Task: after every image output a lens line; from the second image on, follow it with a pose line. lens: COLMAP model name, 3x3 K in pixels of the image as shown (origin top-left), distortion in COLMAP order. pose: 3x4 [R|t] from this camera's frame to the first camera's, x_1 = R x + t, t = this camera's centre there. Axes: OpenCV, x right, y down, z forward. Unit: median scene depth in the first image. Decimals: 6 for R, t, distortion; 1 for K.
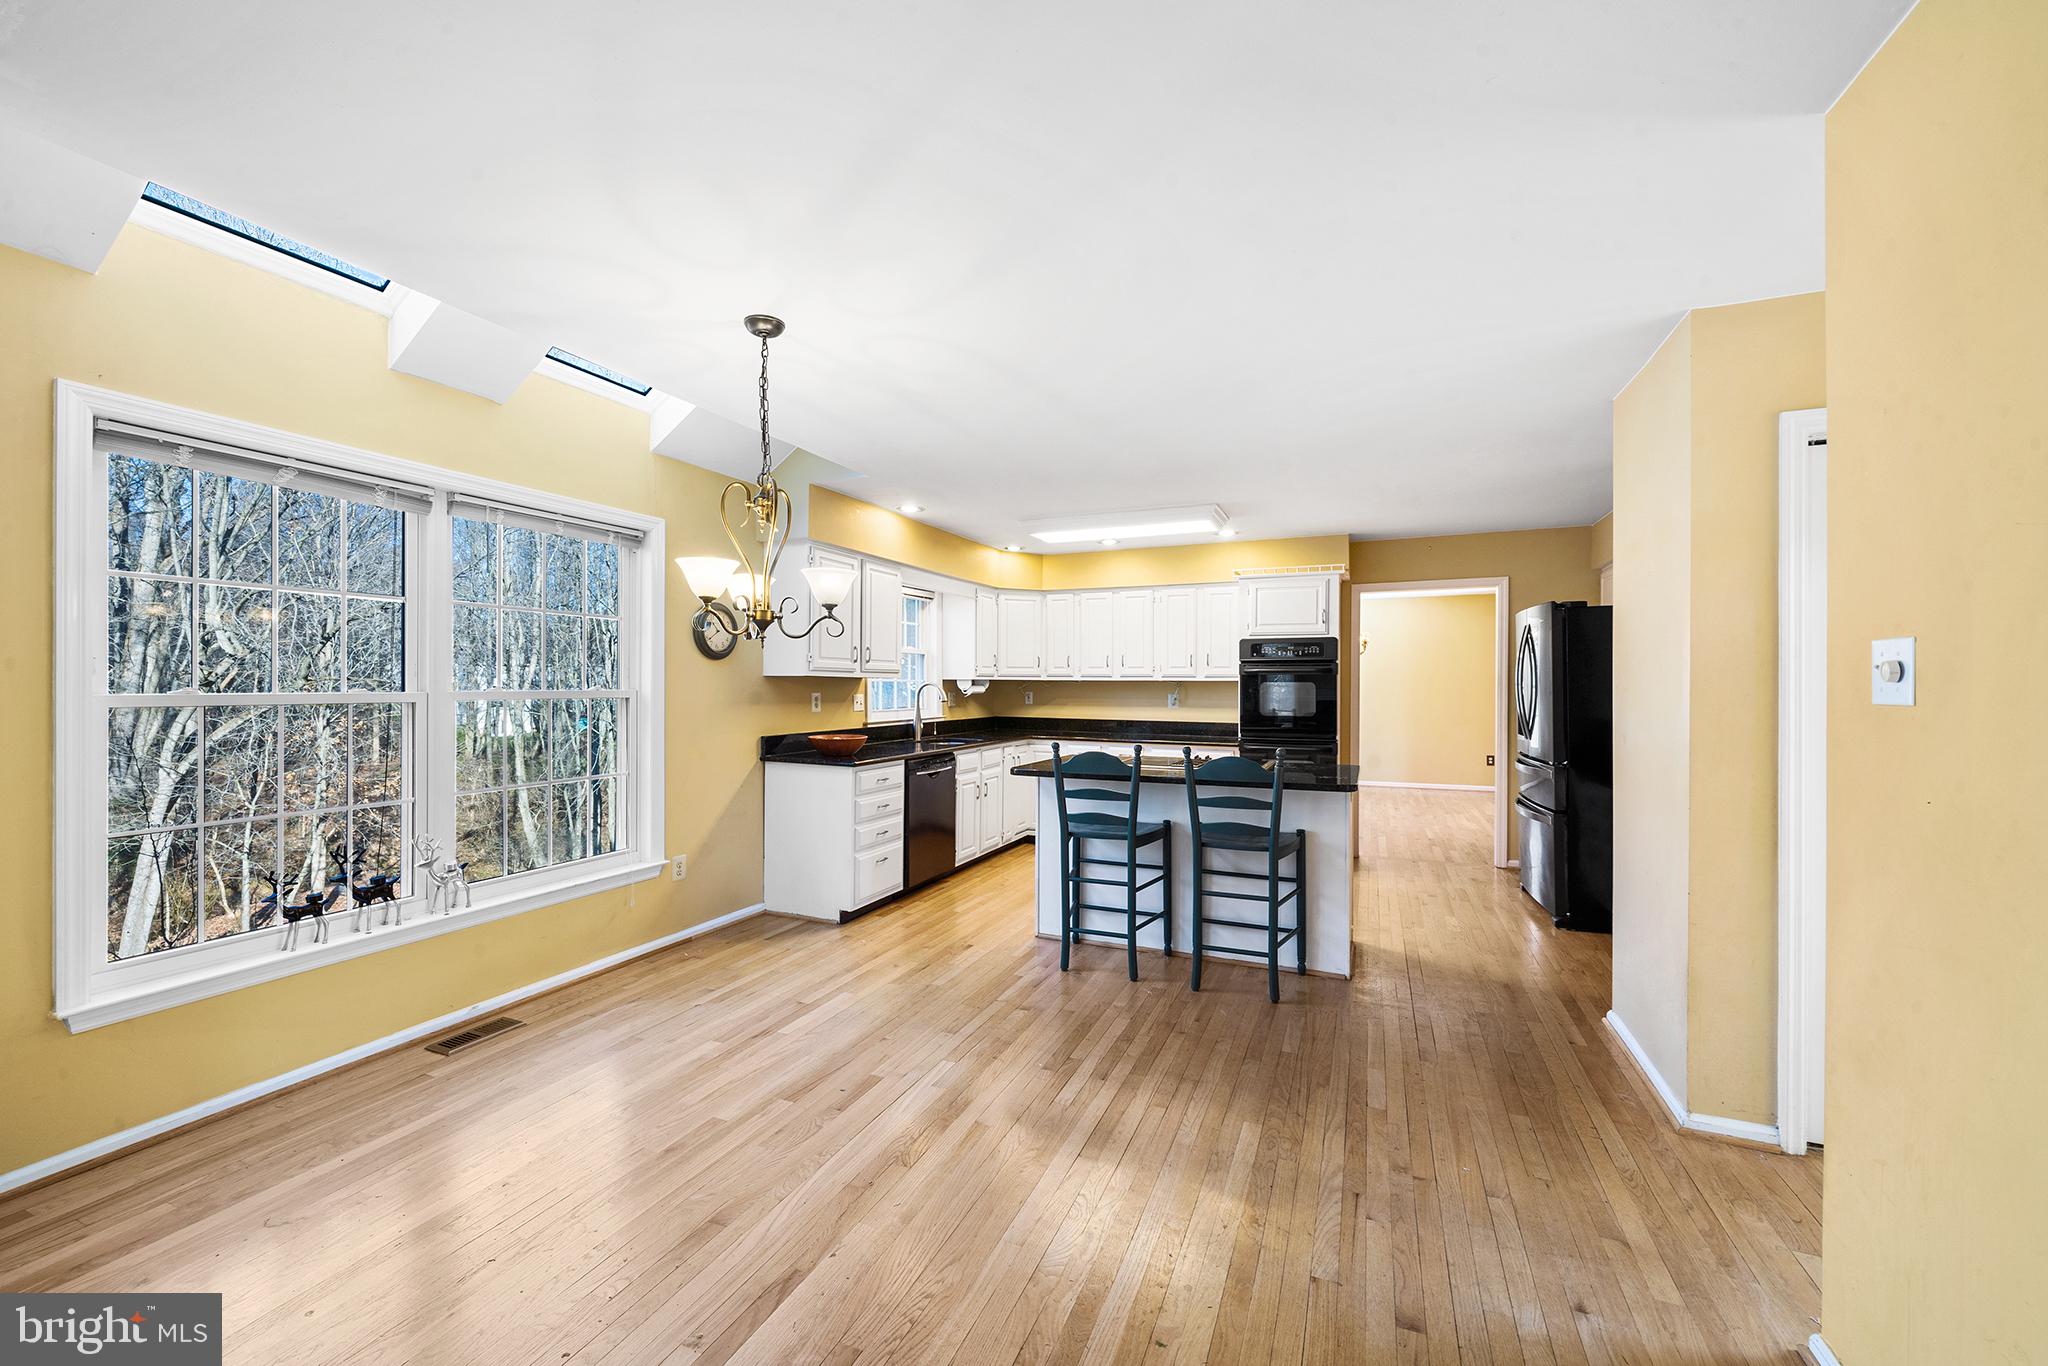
lens RADIAL K [[806.8, 0, 1023.9], [0, 806.8, 681.3], [0, 0, 1]] dist [0.003859, 0.000796]
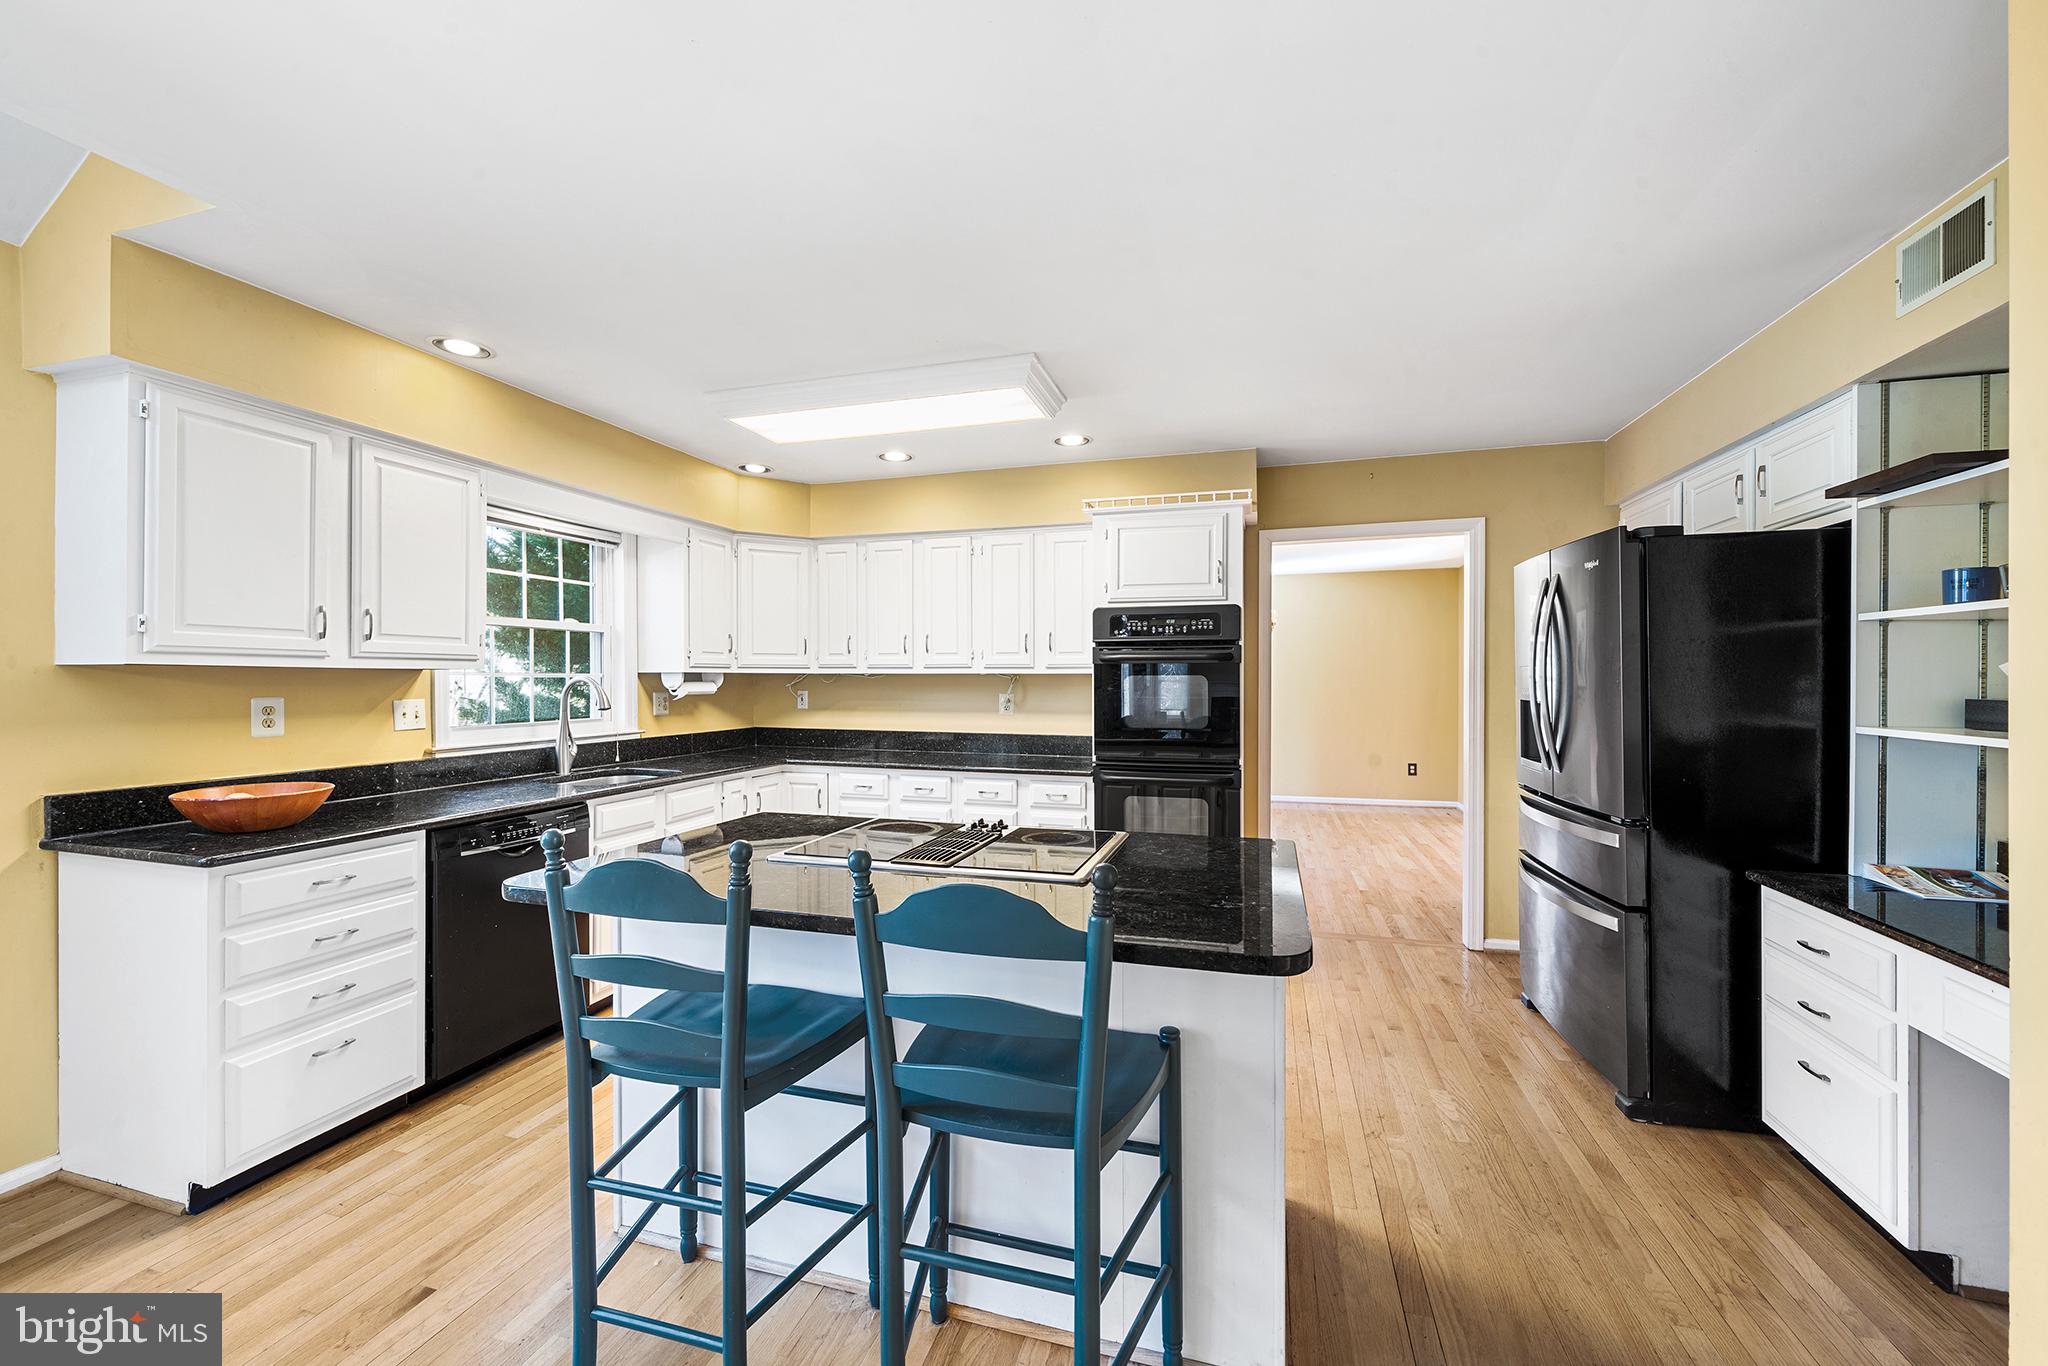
lens RADIAL K [[806.8, 0, 1024.3], [0, 806.8, 678.3], [0, 0, 1]] dist [0.003859, 0.000796]
pose [[0.992922, -0.003823, 0.118709, 0.142087], [0.003441, 0.999988, 0.003422, 0.001111], [-0.118720, -0.002989, 0.992923, 0.384957]]
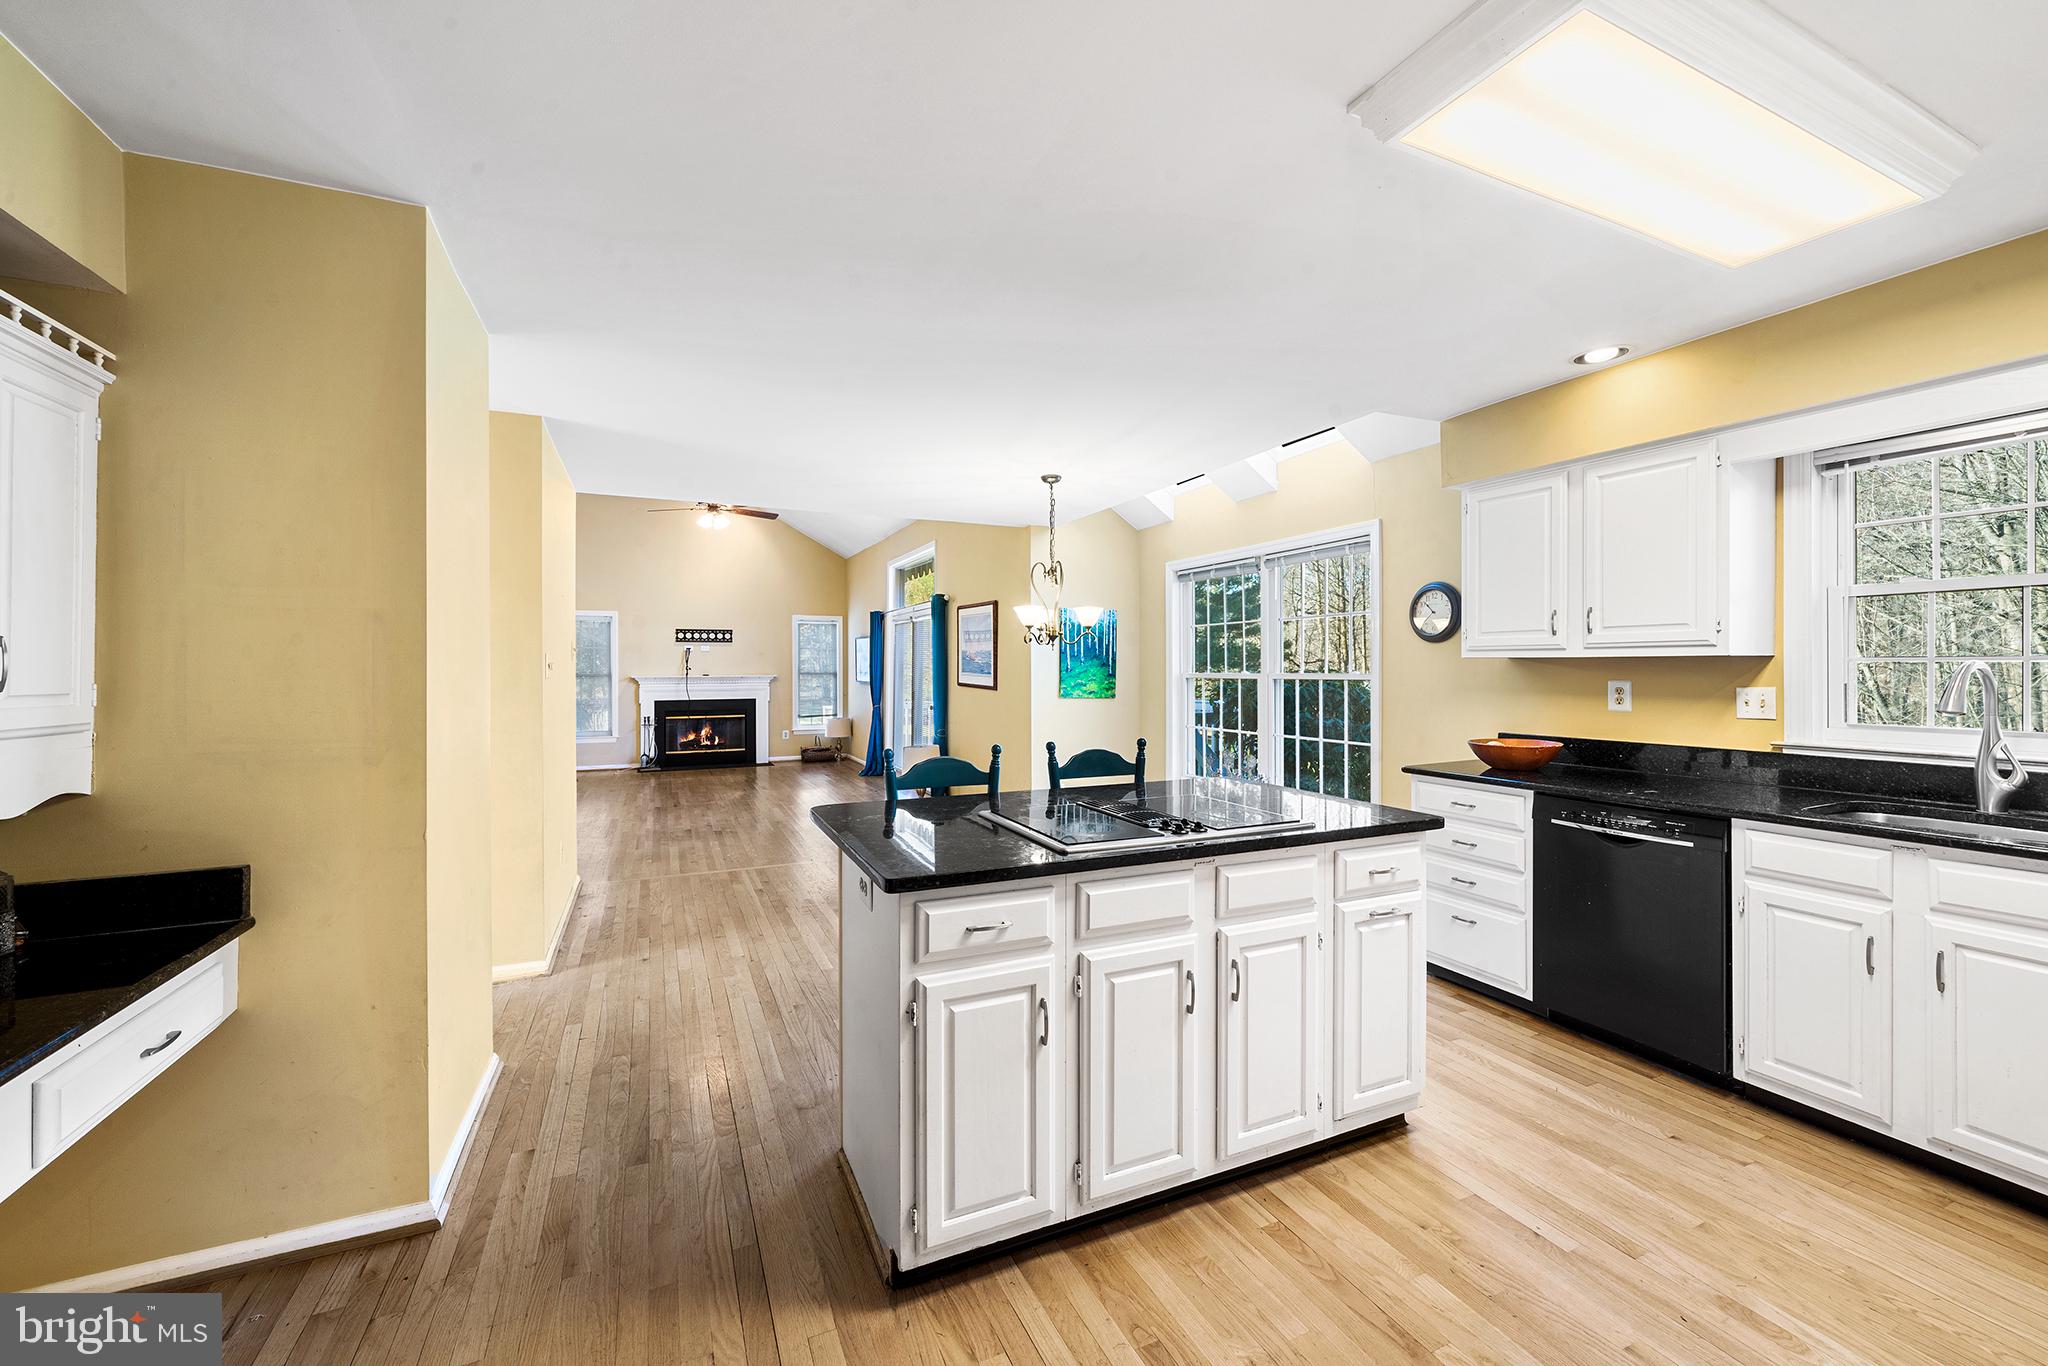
lens RADIAL K [[806.8, 0, 1025.1], [0, 806.8, 668.0], [0, 0, 1]] dist [0.003859, 0.000796]
pose [[-0.667668, 0.000920, -0.744458, 0.485684], [0.004232, 0.999988, -0.002560, 0.002769], [0.744447, -0.004860, -0.667664, 0.962054]]
